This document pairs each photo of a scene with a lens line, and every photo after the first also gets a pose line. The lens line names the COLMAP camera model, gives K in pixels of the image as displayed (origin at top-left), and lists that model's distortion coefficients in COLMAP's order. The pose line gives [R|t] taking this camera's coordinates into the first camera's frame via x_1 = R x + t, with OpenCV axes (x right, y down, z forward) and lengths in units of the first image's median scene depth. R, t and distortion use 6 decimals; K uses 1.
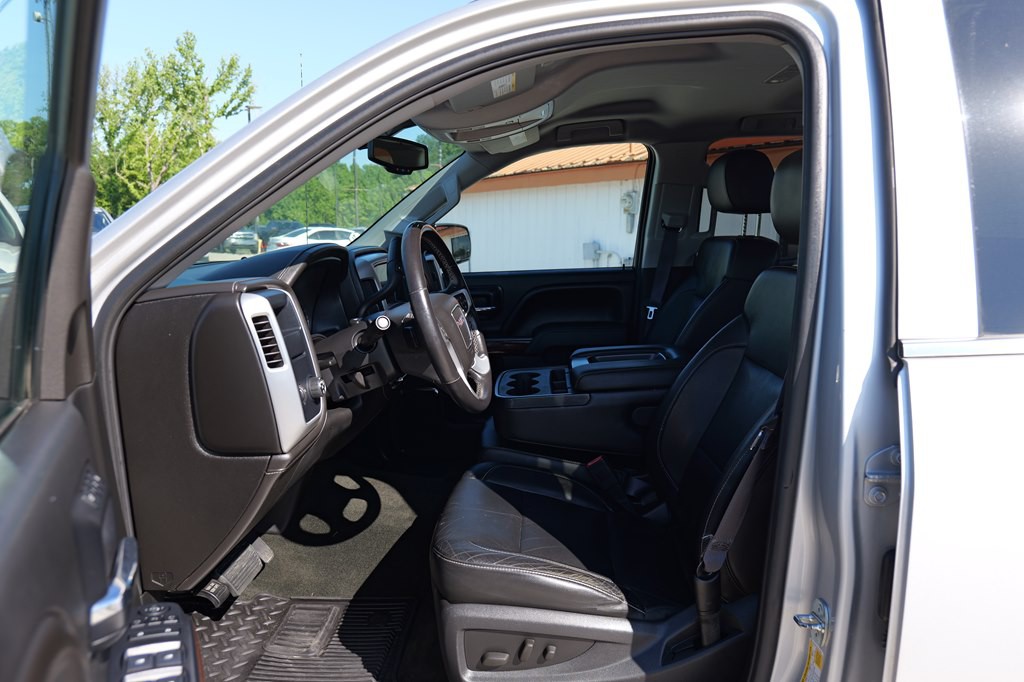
lens RADIAL K [[725.2, 0, 506.2], [0, 725.2, 344.2], [0, 0, 1]] dist [0.023446, -0.027164]
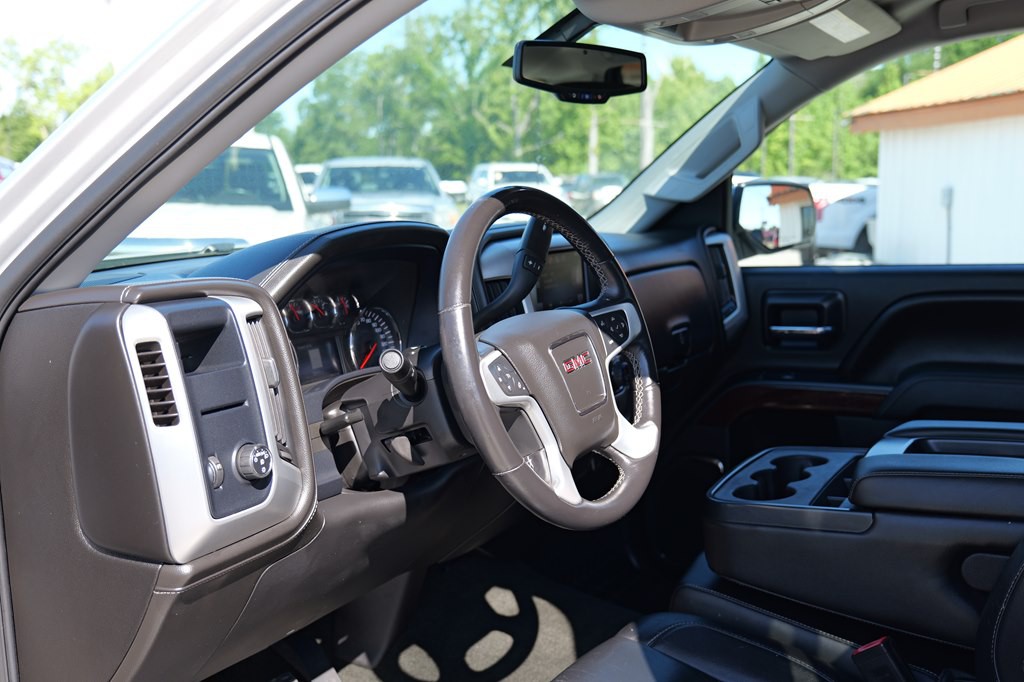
lens RADIAL K [[1106.4, 0, 512.0], [0, 1106.4, 341.8], [0, 0, 1]] dist [0.011185, 0.000000]
pose [[0.893231, 0.058285, -0.445804, 0.239885], [-0.065233, 0.997870, -0.000241, -0.038532], [0.444840, 0.029297, 0.895131, 0.183342]]
